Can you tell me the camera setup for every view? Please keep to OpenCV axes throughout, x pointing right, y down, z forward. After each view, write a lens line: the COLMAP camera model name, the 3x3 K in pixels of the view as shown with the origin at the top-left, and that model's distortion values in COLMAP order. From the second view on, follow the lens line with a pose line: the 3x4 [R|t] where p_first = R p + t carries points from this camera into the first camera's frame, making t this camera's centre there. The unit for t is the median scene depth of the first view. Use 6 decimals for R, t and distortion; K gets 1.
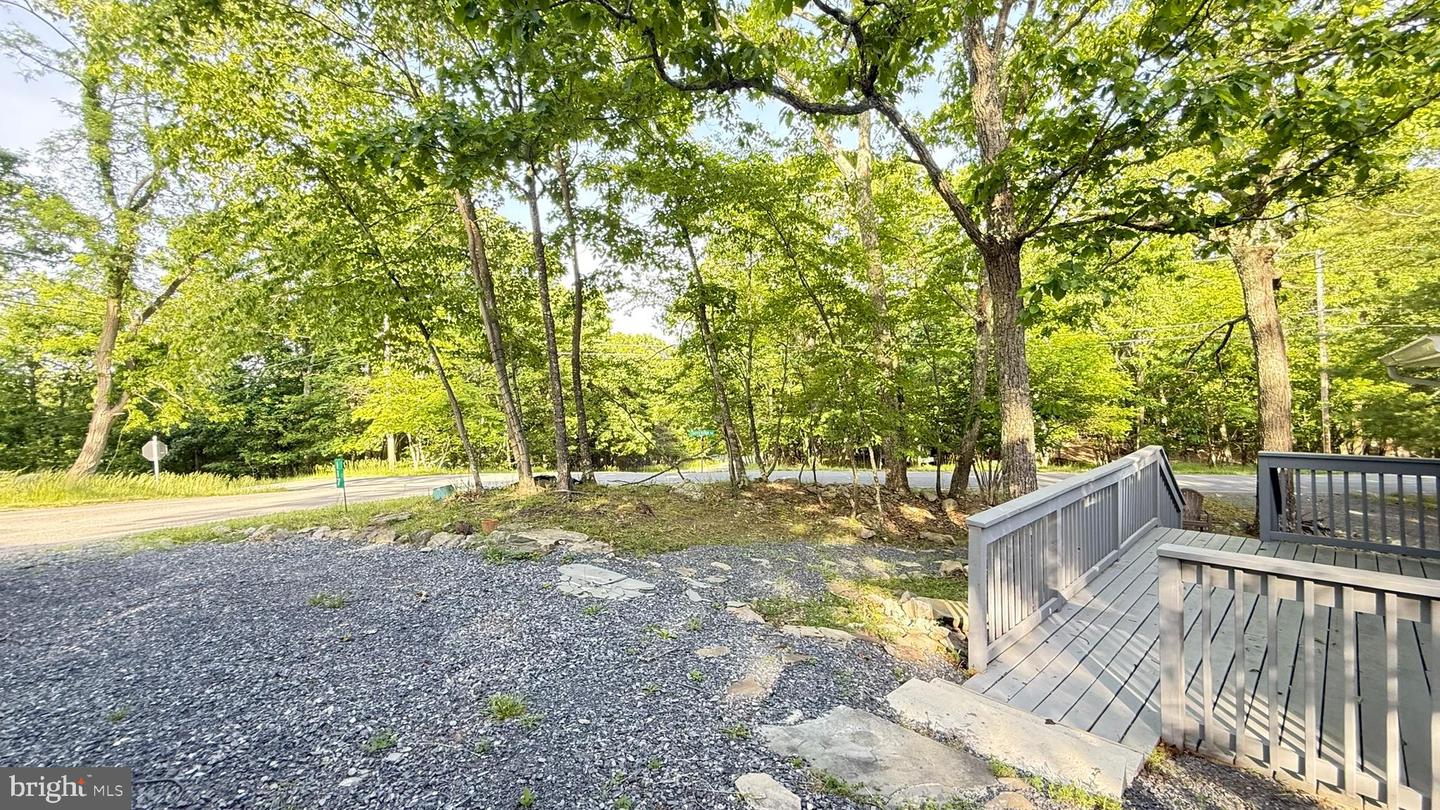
lens RADIAL K [[576.4, 0, 708.9], [0, 576.4, 403.9], [0, 0, 1]] dist [-0.000201, 0.000413]
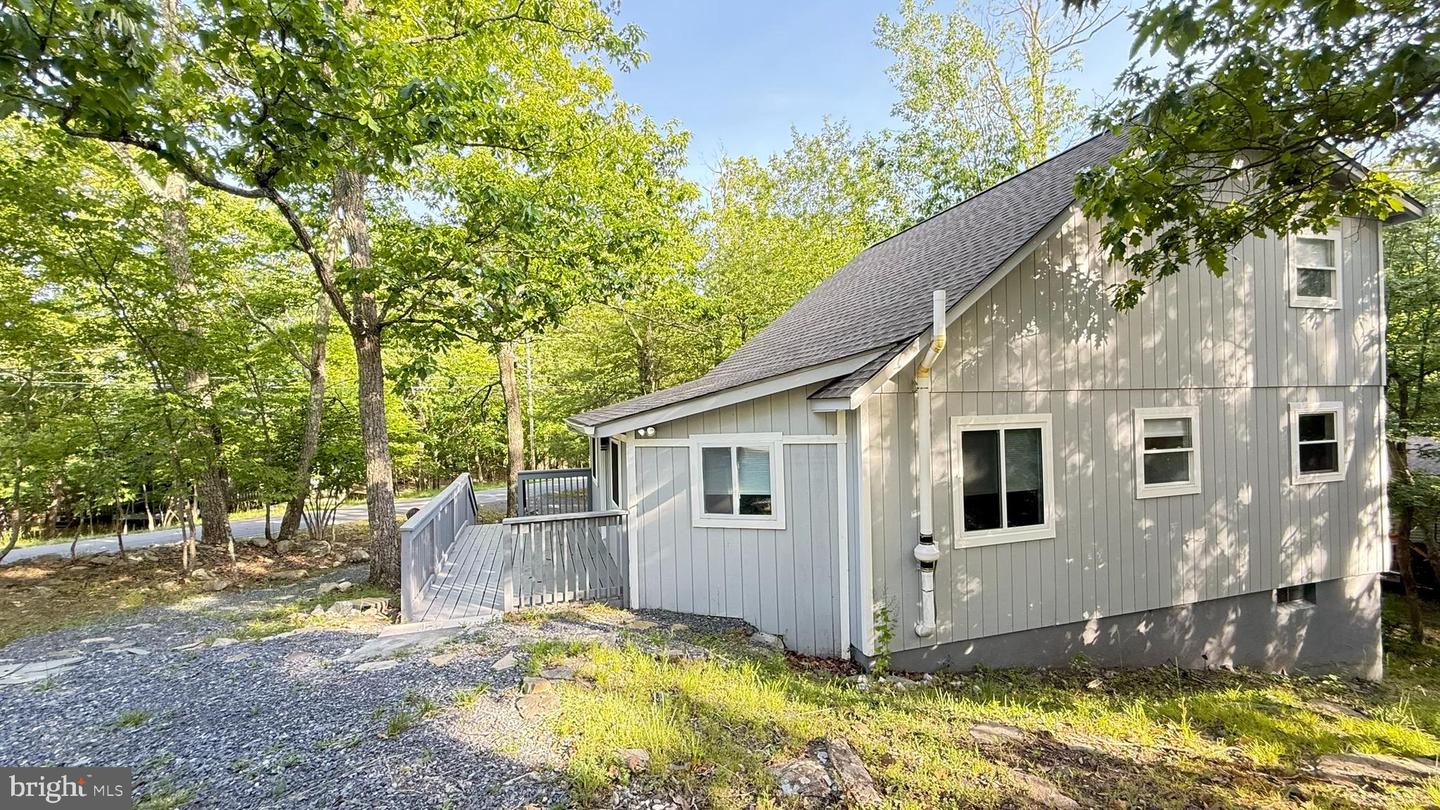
lens RADIAL K [[576.4, 0, 708.9], [0, 576.4, 403.9], [0, 0, 1]] dist [-0.000201, 0.000413]
pose [[0.432471, 0.029121, 0.901178, -0.298635], [0.025869, 0.998666, -0.044685, -0.023938], [-0.901277, 0.042637, 0.431140, -0.225442]]
